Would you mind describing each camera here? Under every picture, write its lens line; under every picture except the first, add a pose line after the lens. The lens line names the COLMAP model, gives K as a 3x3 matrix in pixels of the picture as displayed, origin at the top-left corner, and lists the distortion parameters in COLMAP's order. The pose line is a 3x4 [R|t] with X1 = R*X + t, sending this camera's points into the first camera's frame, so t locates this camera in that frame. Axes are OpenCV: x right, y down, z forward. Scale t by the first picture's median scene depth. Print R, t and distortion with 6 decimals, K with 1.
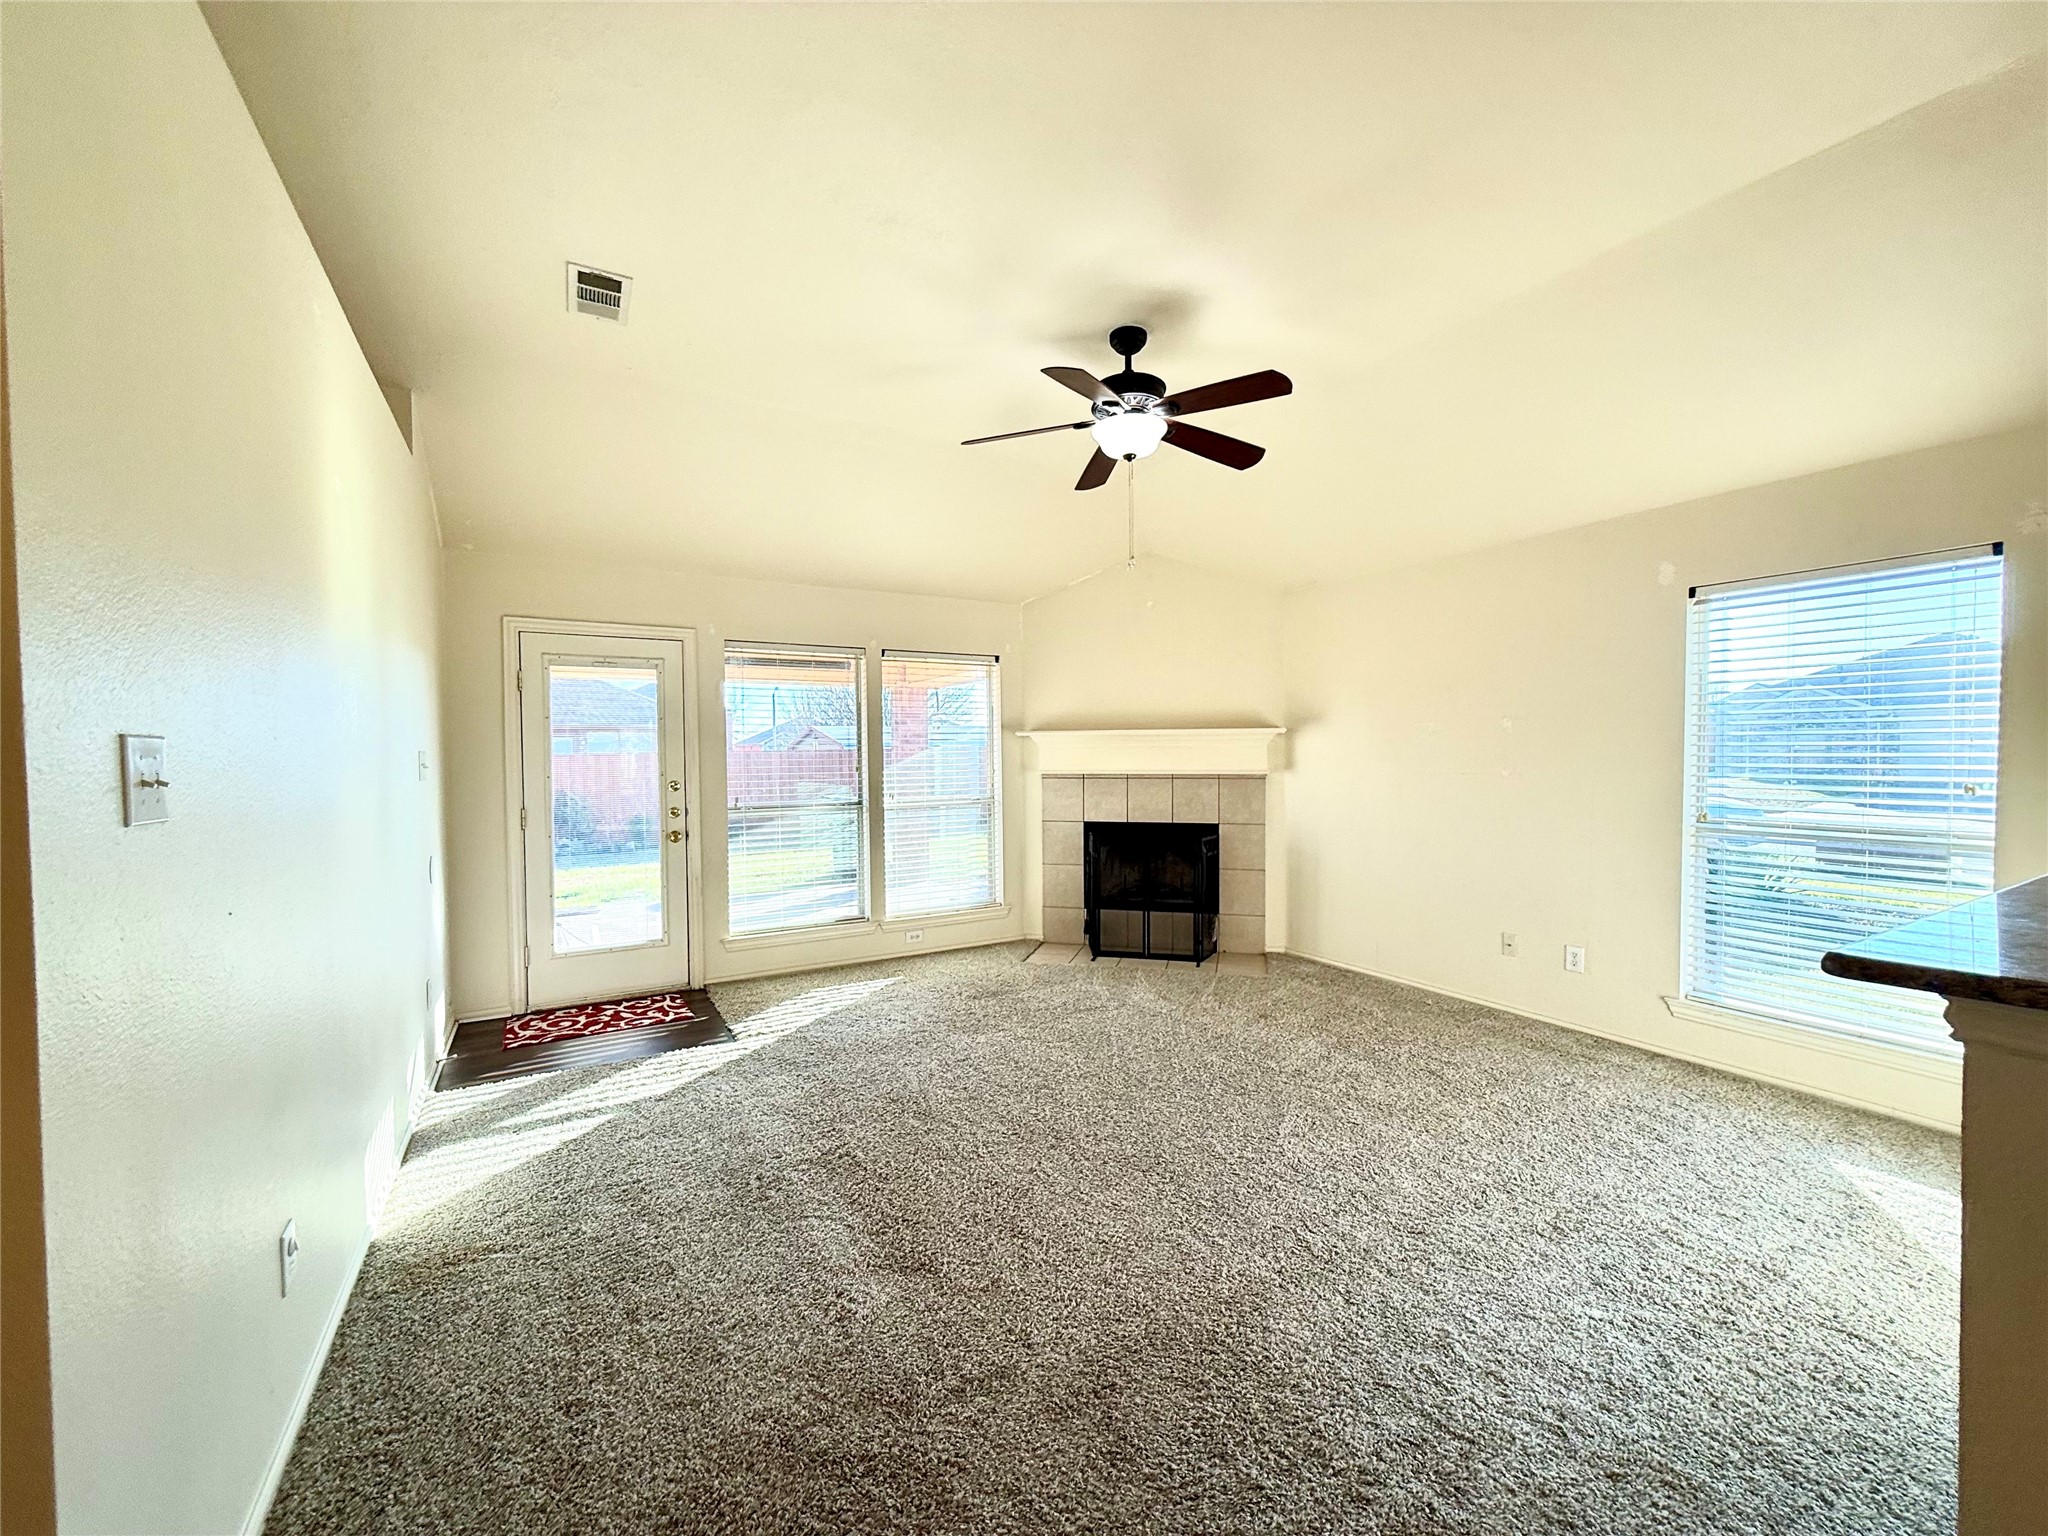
lens RADIAL K [[815.0, 0, 1028.3], [0, 815.0, 774.3], [0, 0, 1]] dist [-0.002382, 0.000238]
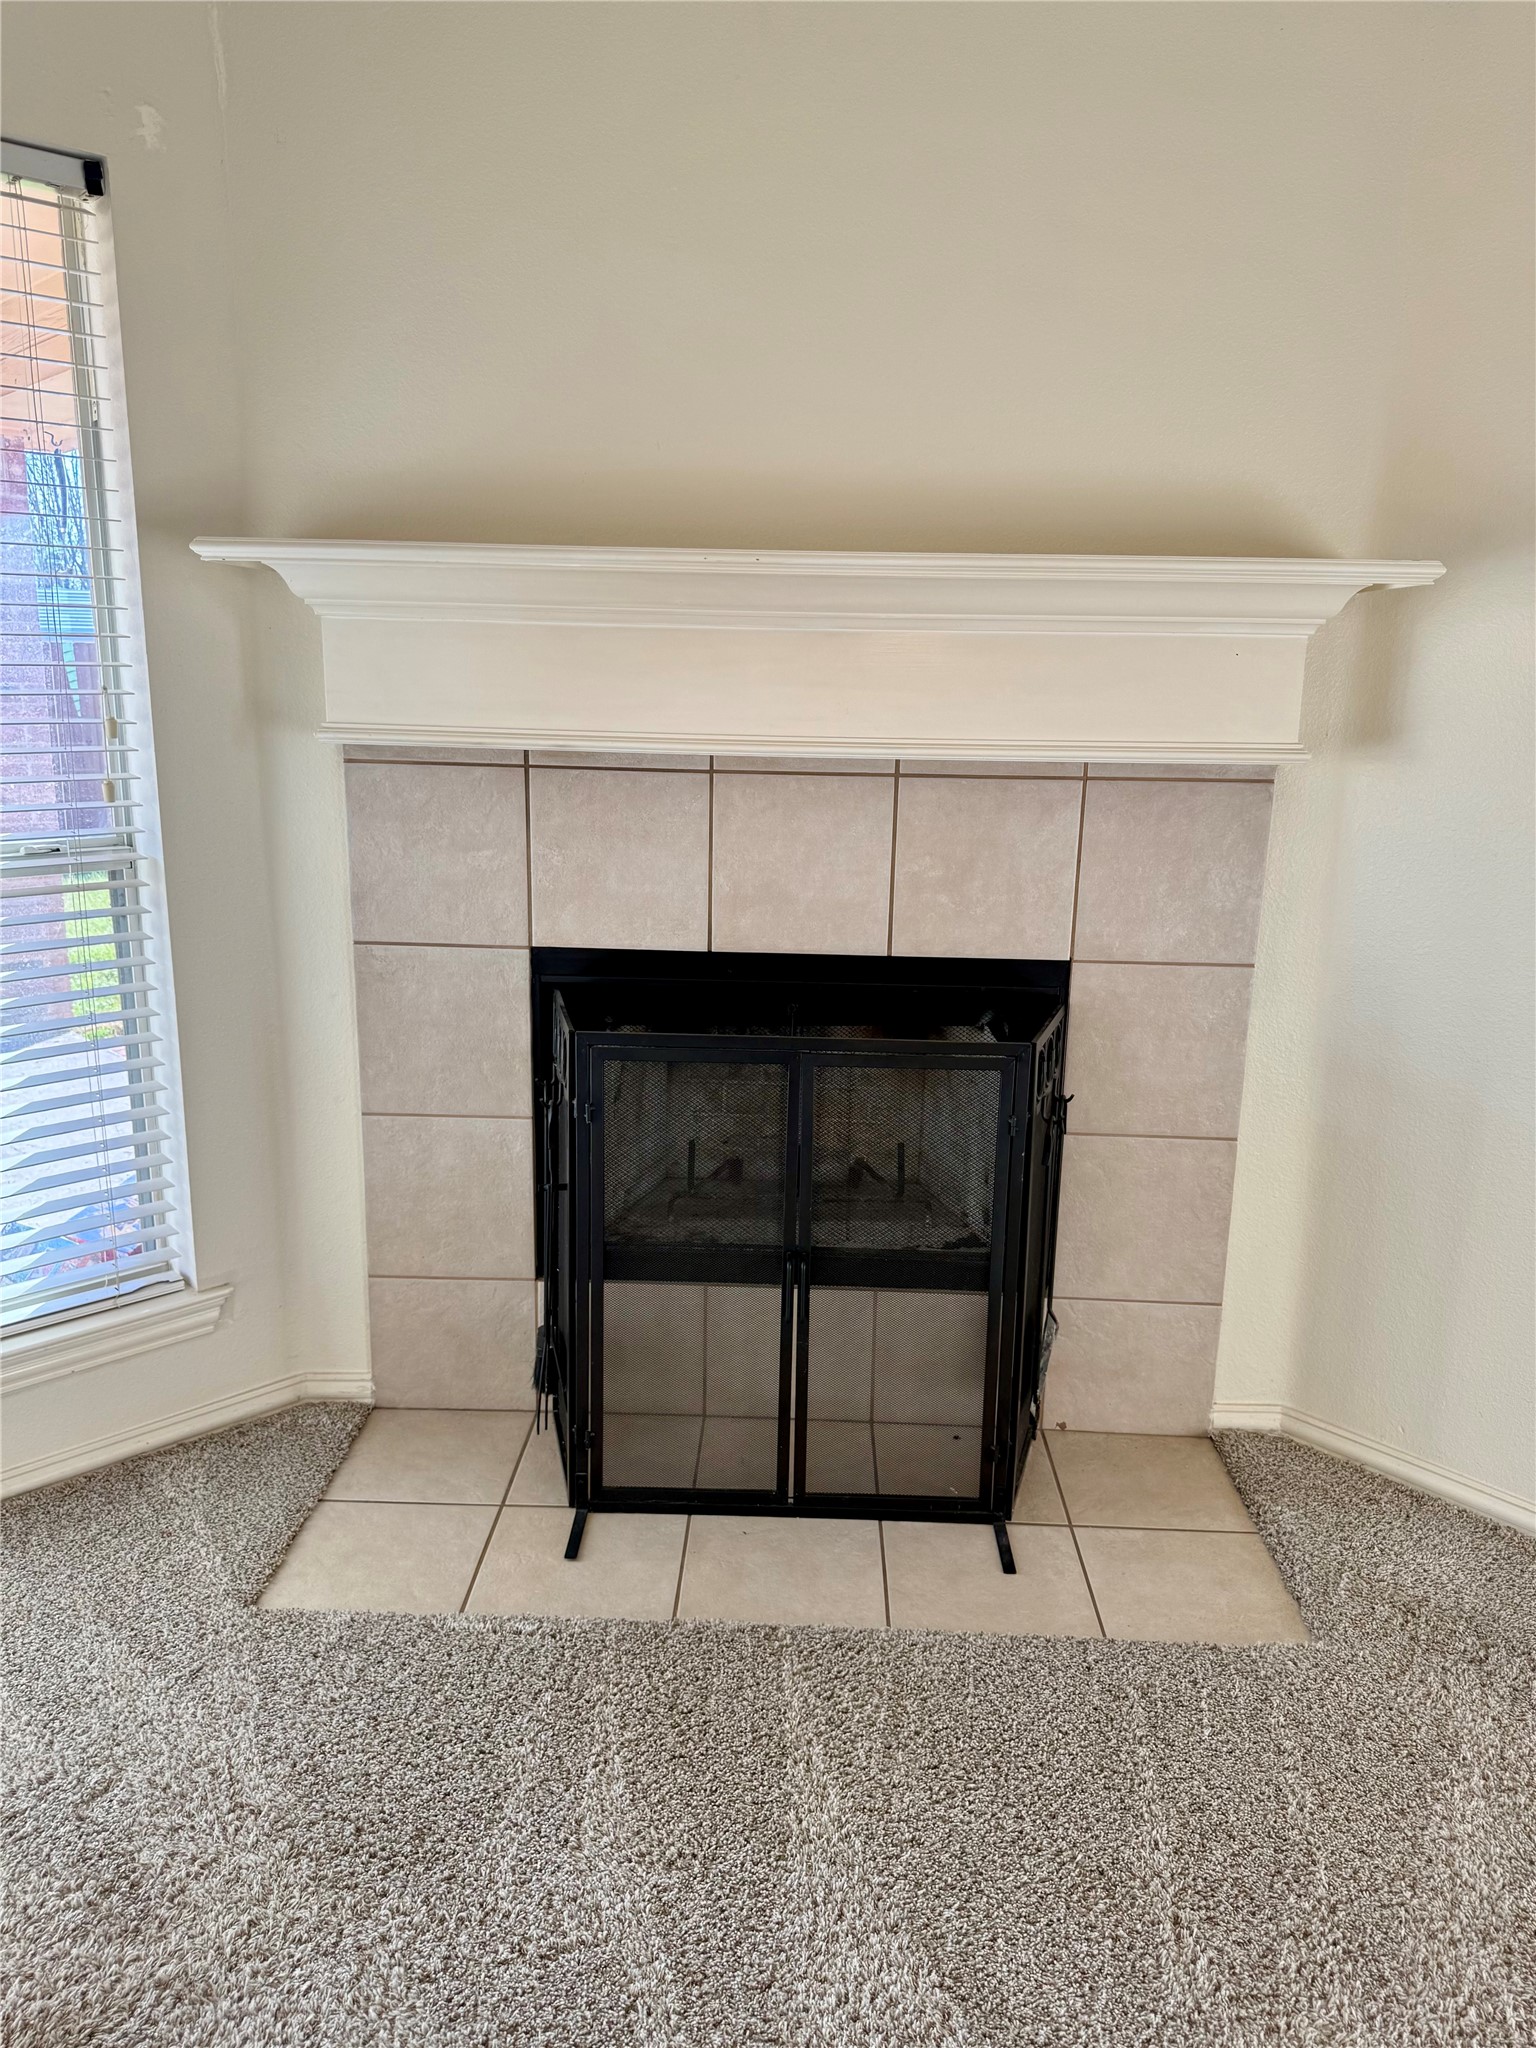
lens RADIAL K [[1492.3, 0, 767.2], [0, 1492.3, 1001.3], [0, 0, 1]] dist [0.184347, -0.382216]
pose [[0.974620, -0.023832, 0.222595, 0.037295], [-0.021980, 0.979326, 0.201089, -0.018563], [-0.222785, -0.200878, 0.953947, 0.566195]]
